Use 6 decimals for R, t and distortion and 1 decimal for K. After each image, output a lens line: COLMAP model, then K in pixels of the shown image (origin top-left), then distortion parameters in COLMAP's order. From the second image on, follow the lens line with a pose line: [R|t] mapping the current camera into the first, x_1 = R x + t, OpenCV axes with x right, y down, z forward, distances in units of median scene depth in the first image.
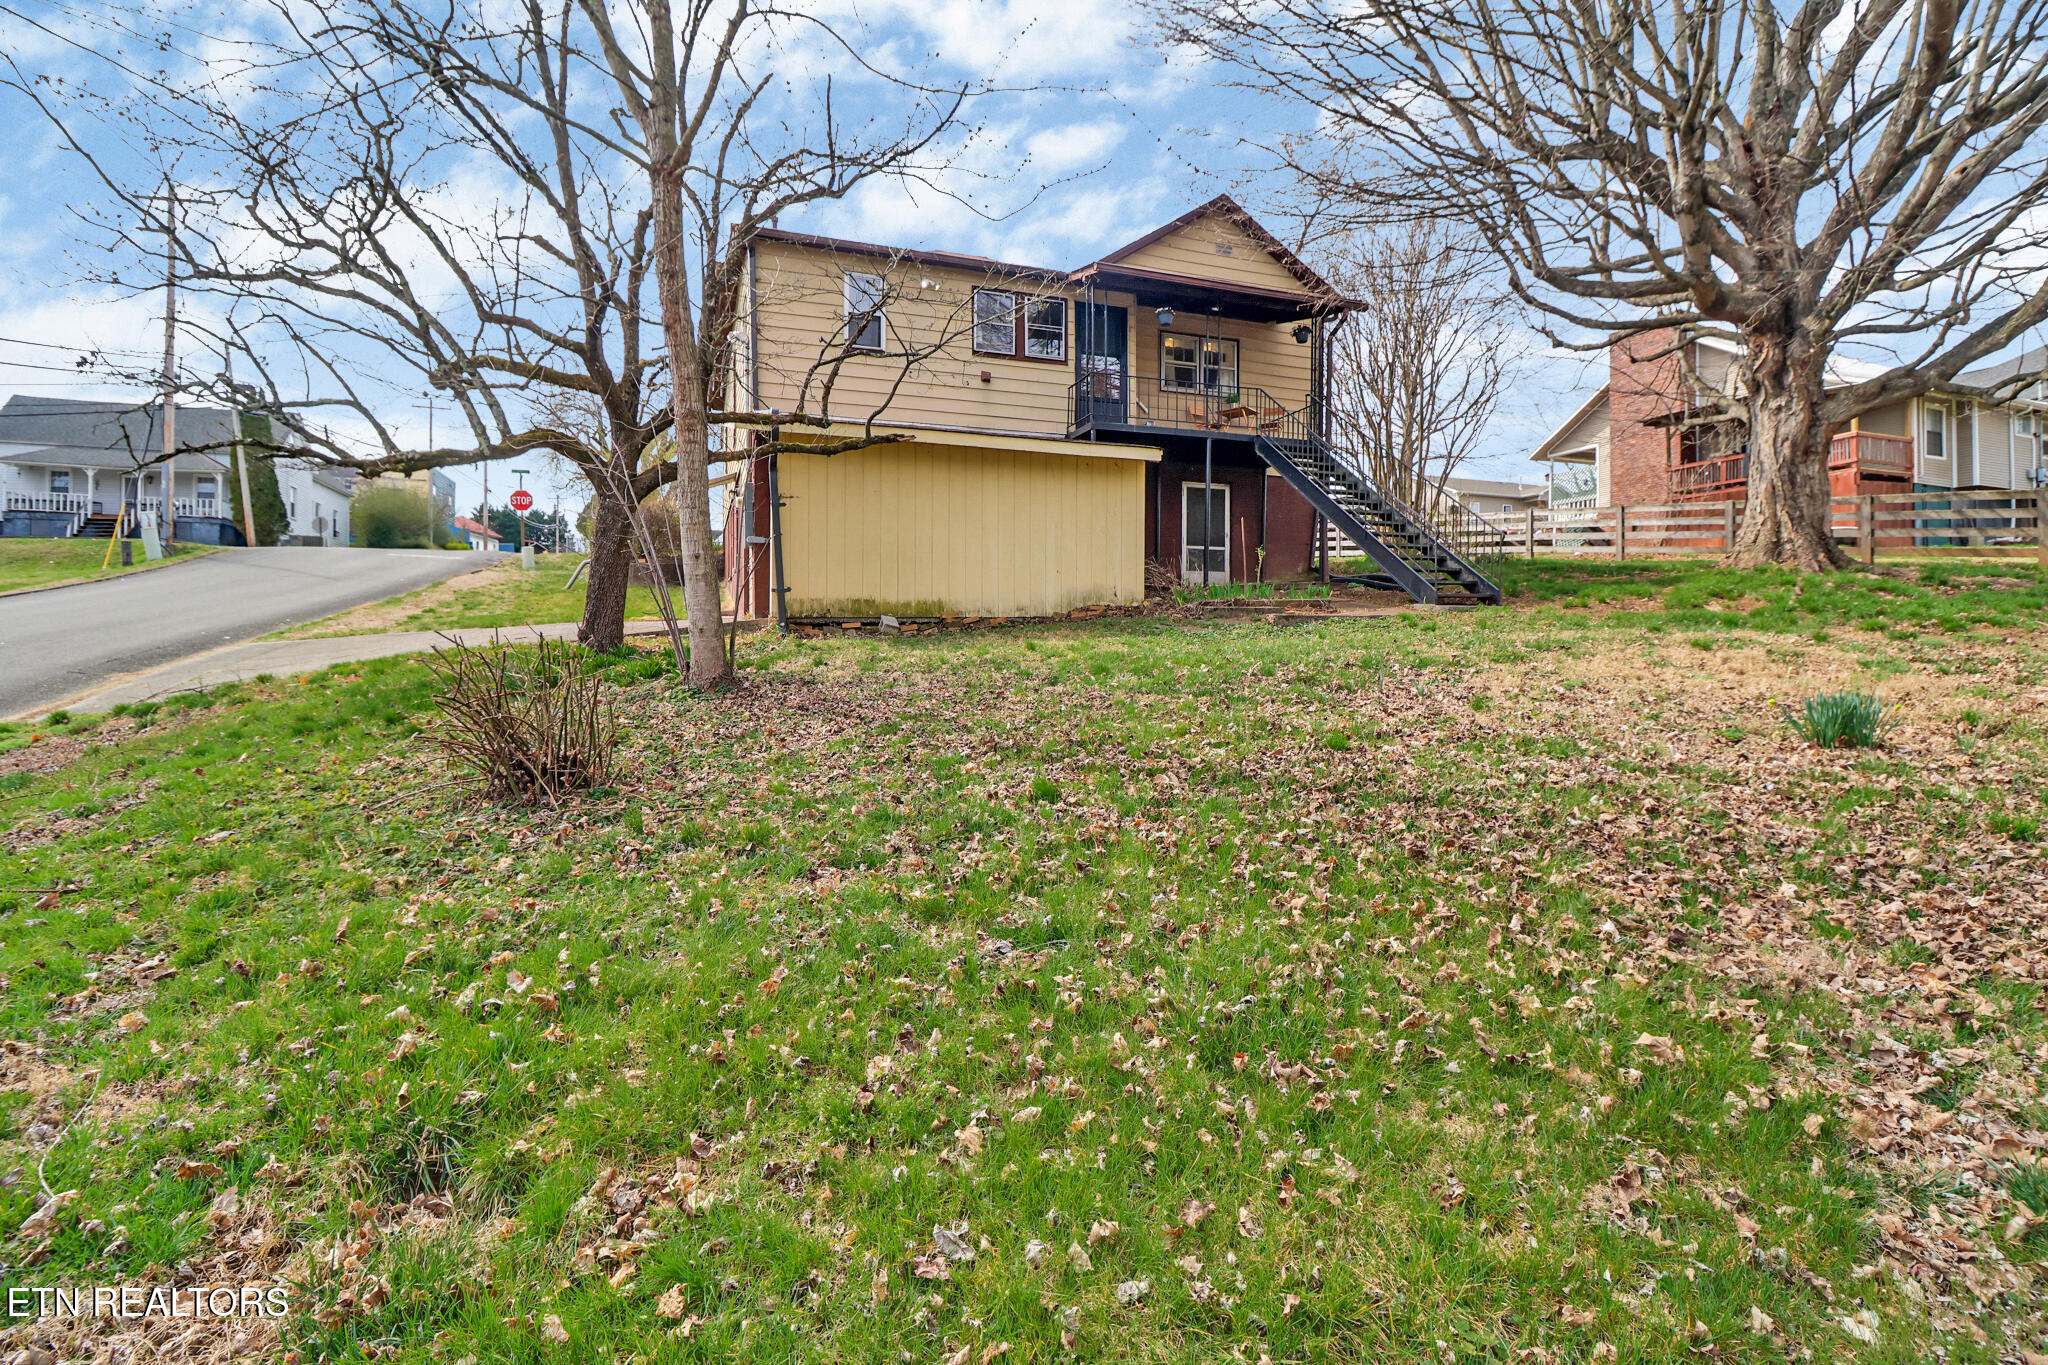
lens RADIAL K [[972.9, 0, 1022.1], [0, 972.9, 679.8], [0, 0, 1]] dist [-0.009632, -0.006111]
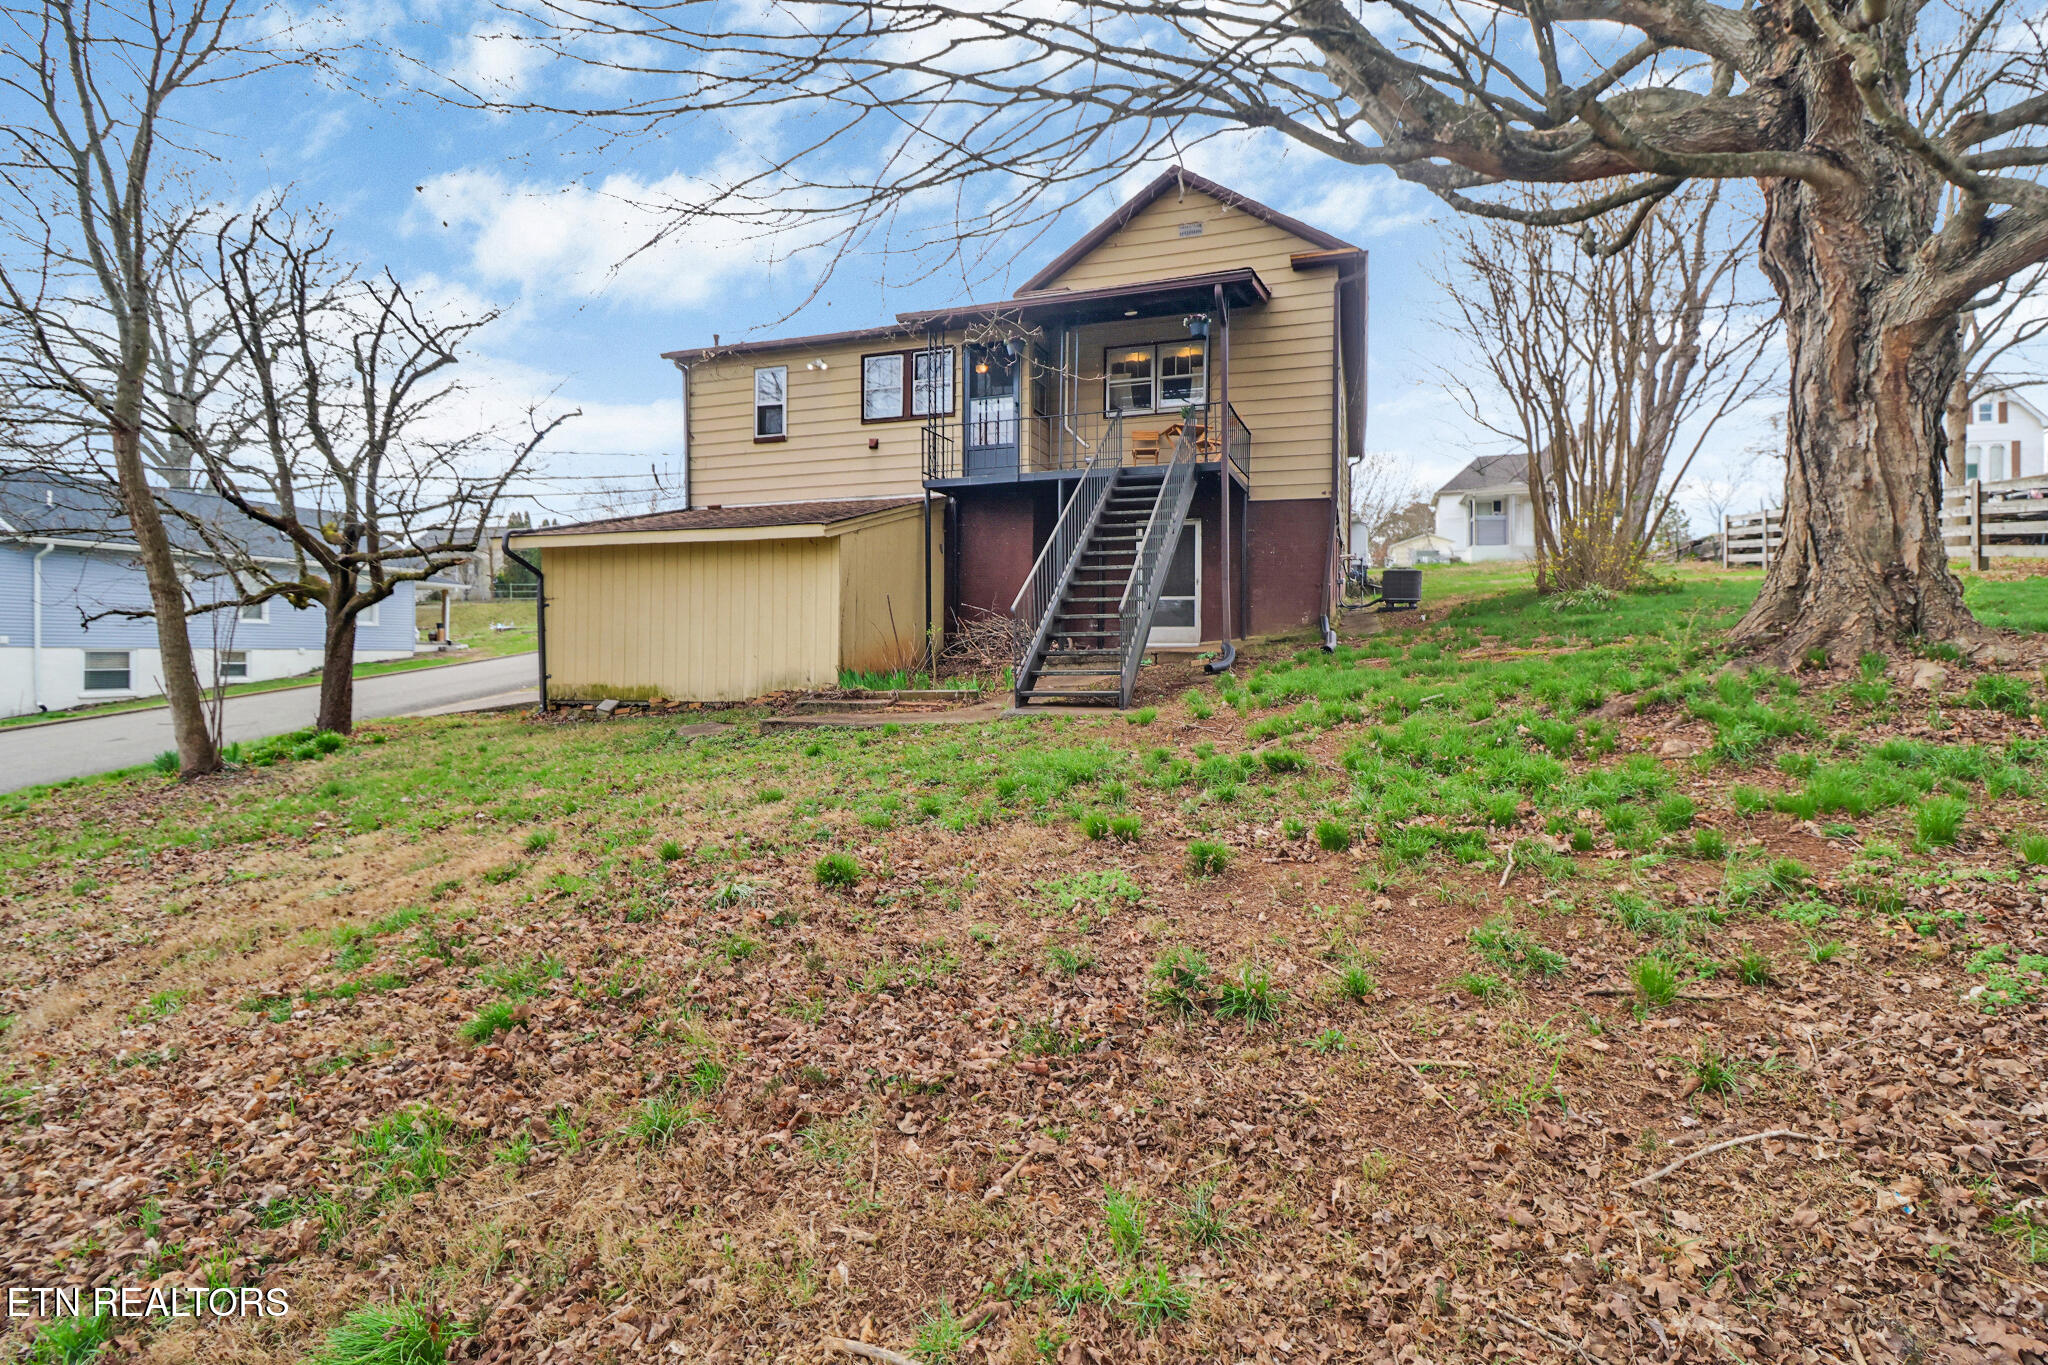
lens RADIAL K [[972.9, 0, 1023.5], [0, 972.9, 678.5], [0, 0, 1]] dist [-0.009632, -0.006111]
pose [[0.769464, 0.016495, -0.638477, 0.729975], [-0.020975, 0.999780, 0.000551, -0.078230], [0.638346, 0.012968, 0.769641, 0.343772]]
